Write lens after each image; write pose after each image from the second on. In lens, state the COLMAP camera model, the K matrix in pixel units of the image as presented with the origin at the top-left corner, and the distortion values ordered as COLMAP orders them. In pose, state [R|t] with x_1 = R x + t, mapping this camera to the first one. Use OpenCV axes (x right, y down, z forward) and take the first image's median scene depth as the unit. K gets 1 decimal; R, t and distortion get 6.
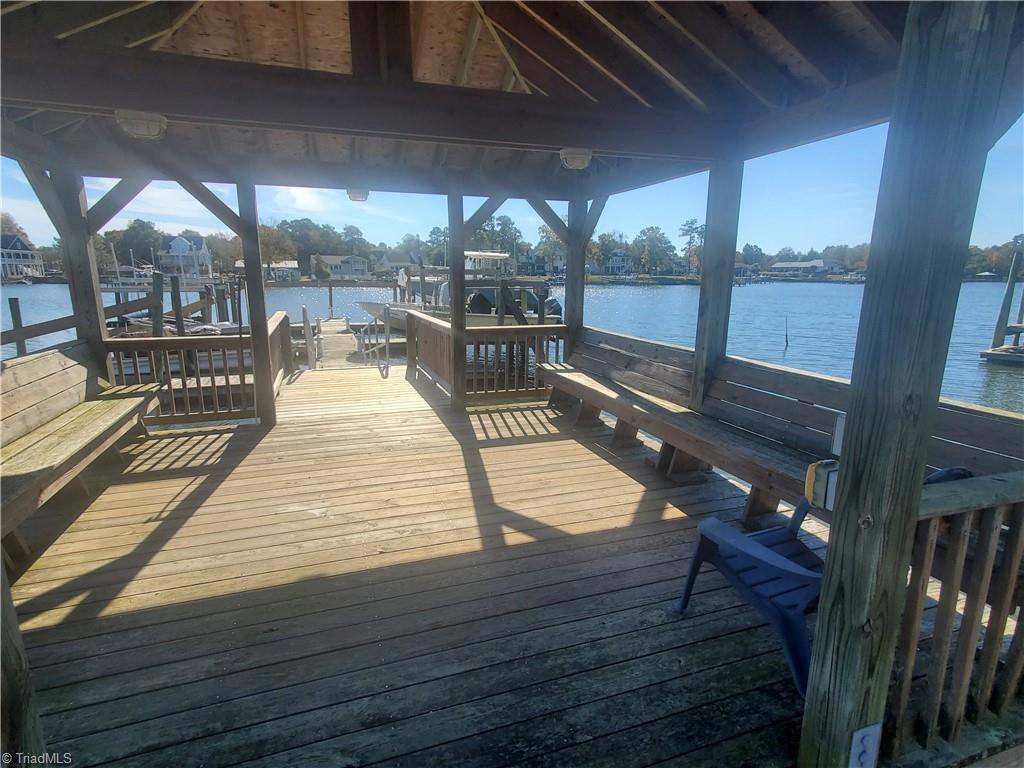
lens RADIAL K [[532.2, 0, 515.1], [0, 532.2, 403.8], [0, 0, 1]] dist [0.001246, -0.002236]
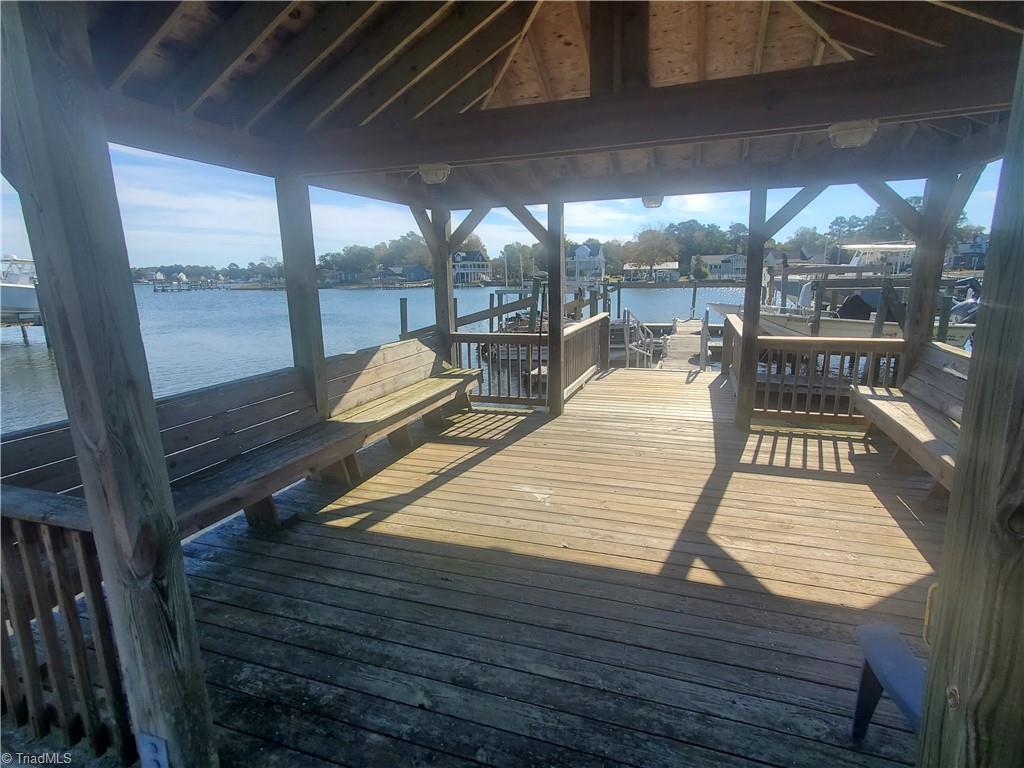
lens RADIAL K [[532.2, 0, 515.1], [0, 532.2, 403.8], [0, 0, 1]] dist [0.001246, -0.002236]
pose [[0.783274, 0.125687, -0.608839, 0.198521], [-0.125507, 0.991154, 0.043146, -0.025314], [0.608876, 0.042619, 0.792120, 0.063016]]
